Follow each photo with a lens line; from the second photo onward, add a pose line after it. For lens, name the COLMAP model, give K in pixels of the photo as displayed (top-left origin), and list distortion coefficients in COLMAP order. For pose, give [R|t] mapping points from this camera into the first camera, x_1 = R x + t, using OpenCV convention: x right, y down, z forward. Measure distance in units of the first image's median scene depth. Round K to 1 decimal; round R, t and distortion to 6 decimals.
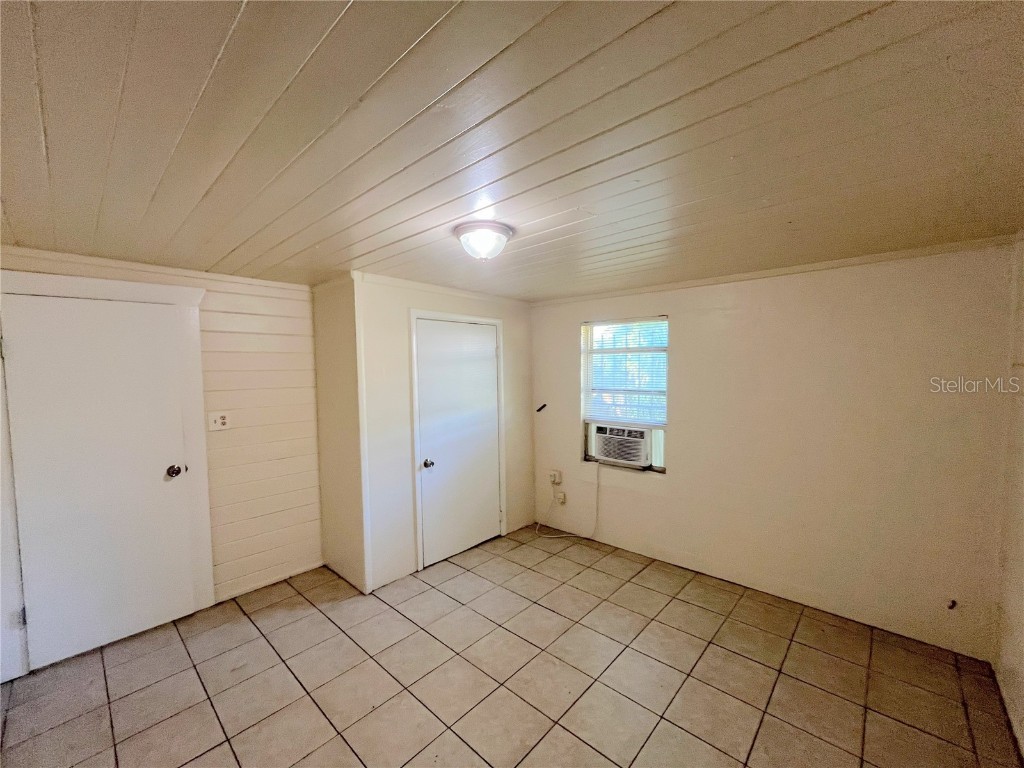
lens RADIAL K [[414.1, 0, 509.5], [0, 414.1, 386.7], [0, 0, 1]] dist [-0.002966, -0.000529]
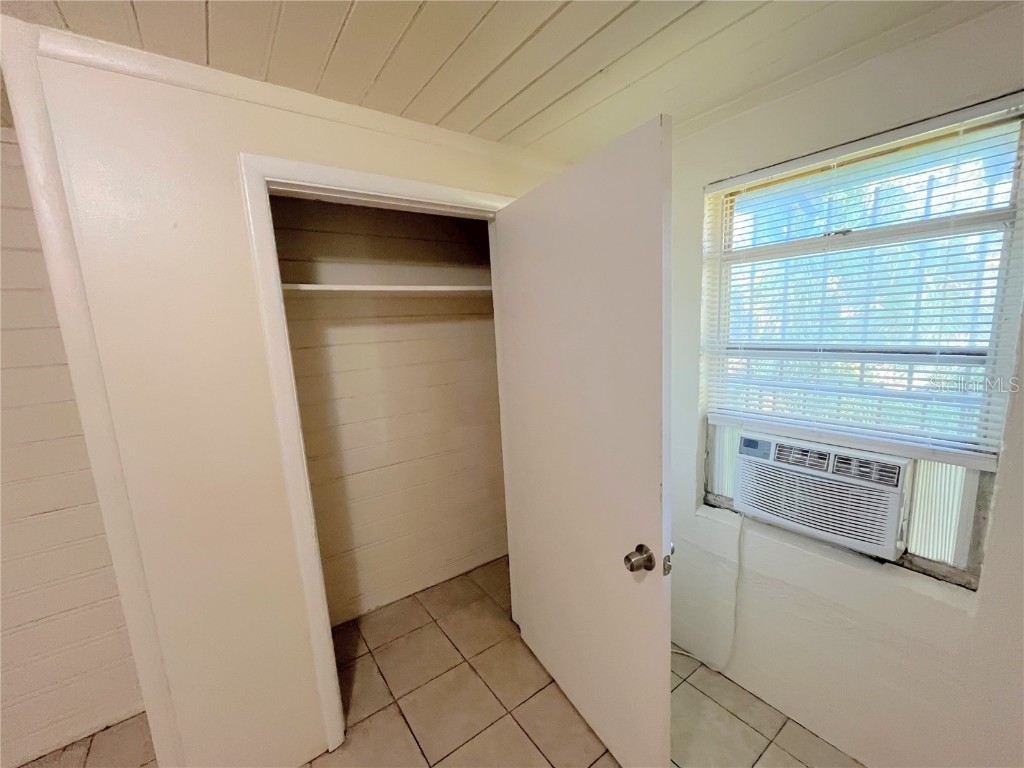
lens RADIAL K [[414.1, 0, 509.5], [0, 414.1, 386.7], [0, 0, 1]] dist [-0.002966, -0.000529]
pose [[0.979449, -0.009575, -0.201466, 0.069577], [0.030894, 0.994208, 0.102941, -0.005361], [0.199313, -0.107050, 0.974071, 0.574832]]
